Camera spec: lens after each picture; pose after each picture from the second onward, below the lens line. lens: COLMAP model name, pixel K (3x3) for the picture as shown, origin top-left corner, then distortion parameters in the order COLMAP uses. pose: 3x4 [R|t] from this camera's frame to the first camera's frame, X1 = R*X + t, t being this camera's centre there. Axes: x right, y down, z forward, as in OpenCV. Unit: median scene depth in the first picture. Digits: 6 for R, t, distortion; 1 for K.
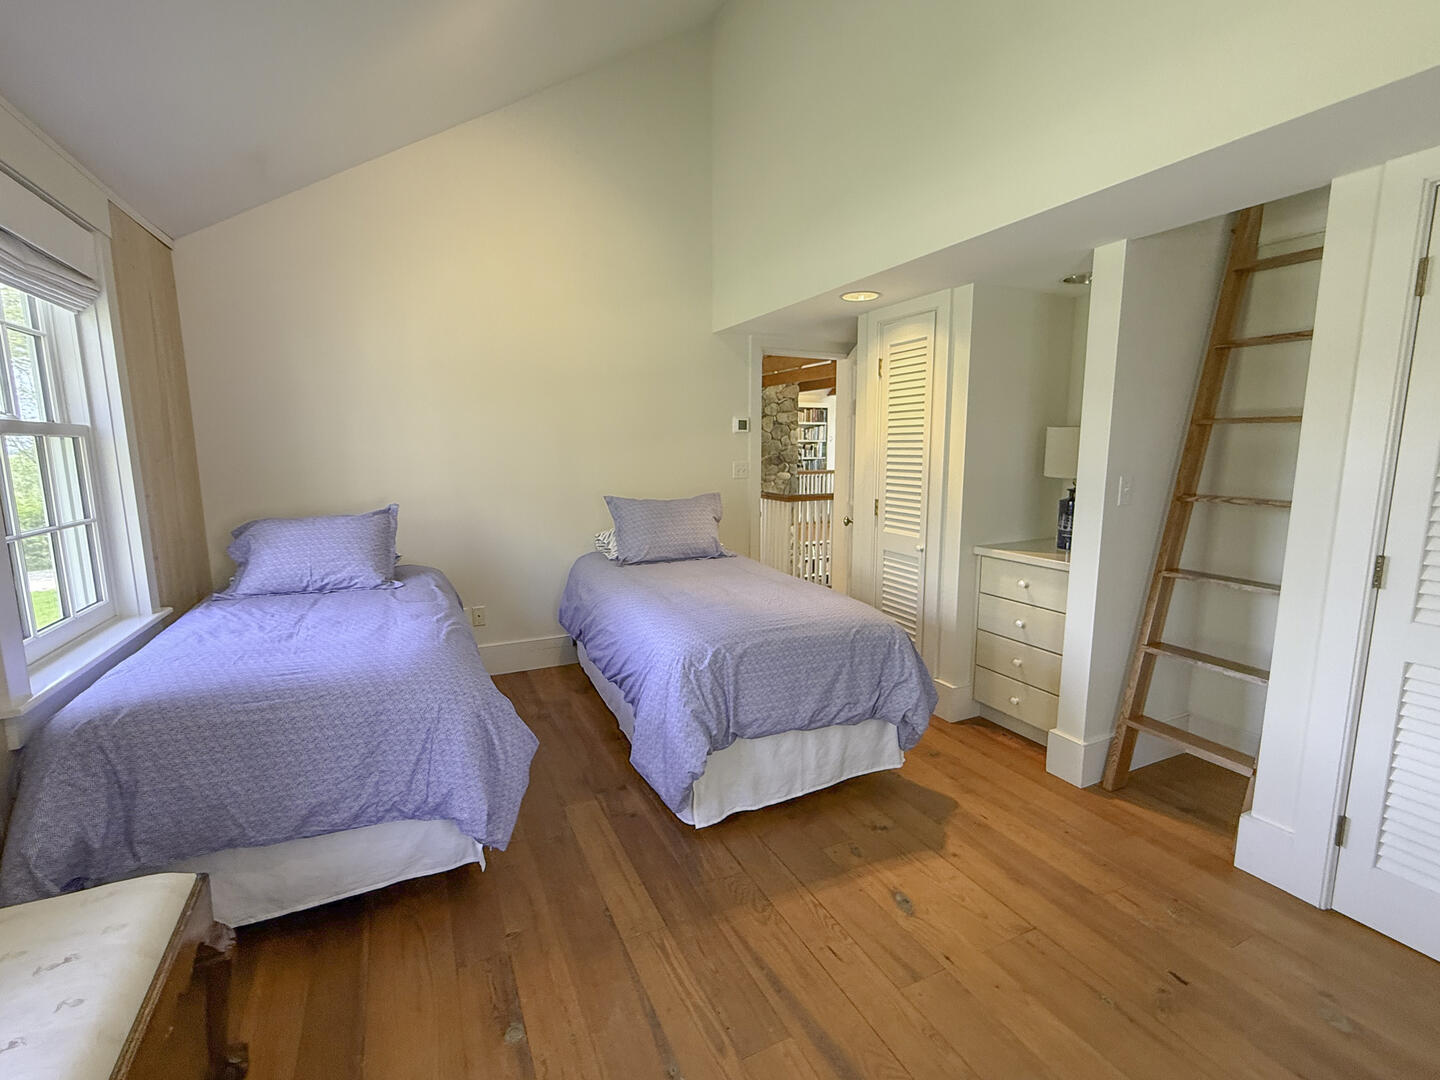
lens RADIAL K [[613.0, 0, 711.6], [0, 613.0, 540.0], [0, 0, 1]] dist [-0.004397, 0.000288]
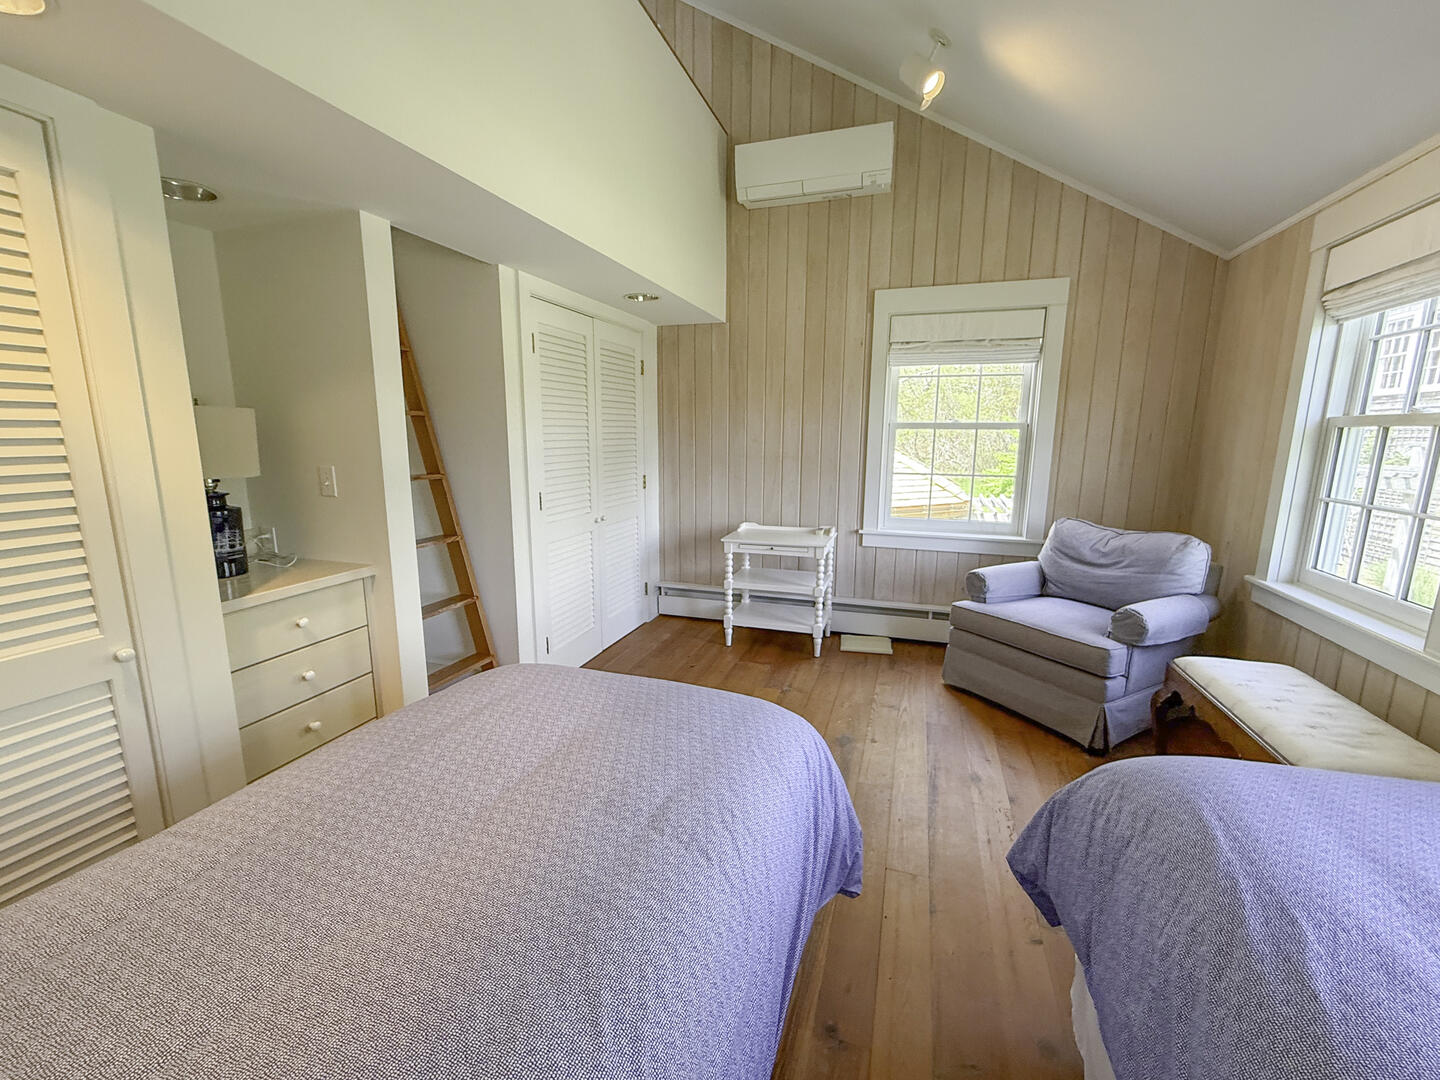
lens RADIAL K [[613.0, 0, 711.6], [0, 613.0, 540.0], [0, 0, 1]] dist [-0.004397, 0.000288]
pose [[-0.714429, -0.120744, 0.689211, -0.454214], [0.109950, 0.953389, 0.280998, -0.235983], [-0.691015, 0.276532, -0.667853, 1.514906]]
